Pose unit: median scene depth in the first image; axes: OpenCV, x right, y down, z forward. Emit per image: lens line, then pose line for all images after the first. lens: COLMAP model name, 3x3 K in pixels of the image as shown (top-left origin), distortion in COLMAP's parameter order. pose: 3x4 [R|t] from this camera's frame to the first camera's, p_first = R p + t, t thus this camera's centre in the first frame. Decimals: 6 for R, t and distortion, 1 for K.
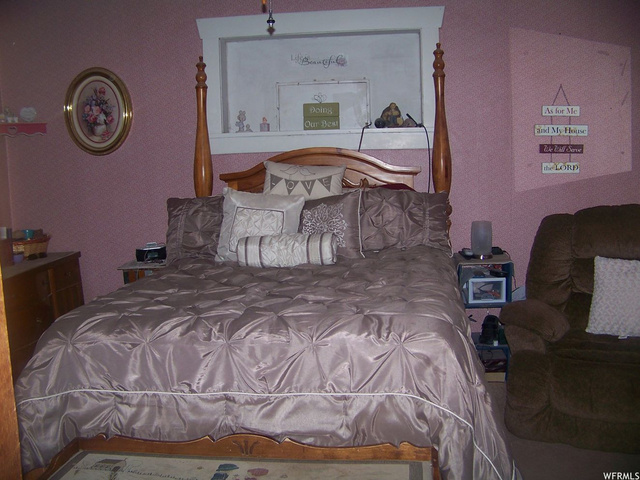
lens RADIAL K [[684.7, 0, 318.0], [0, 684.7, 230.0], [0, 0, 1]] dist [-0.251284, 0.345528]
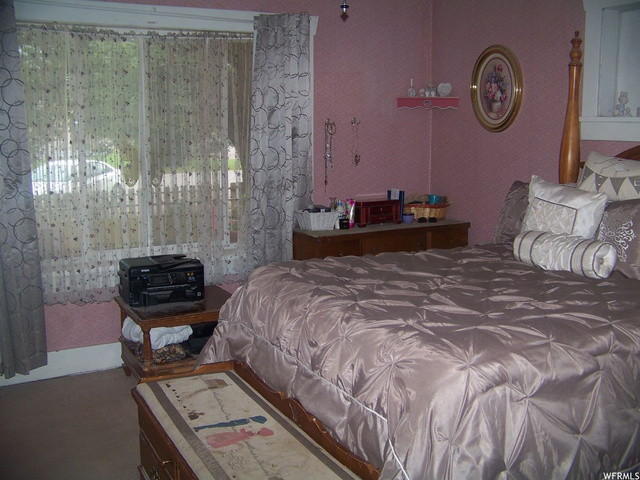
lens RADIAL K [[684.7, 0, 318.0], [0, 684.7, 230.0], [0, 0, 1]] dist [-0.251284, 0.345528]
pose [[0.588505, 0.161263, -0.792247, 0.360671], [-0.125701, 0.986240, 0.107376, -0.042027], [0.798662, 0.036395, 0.600679, 0.185308]]
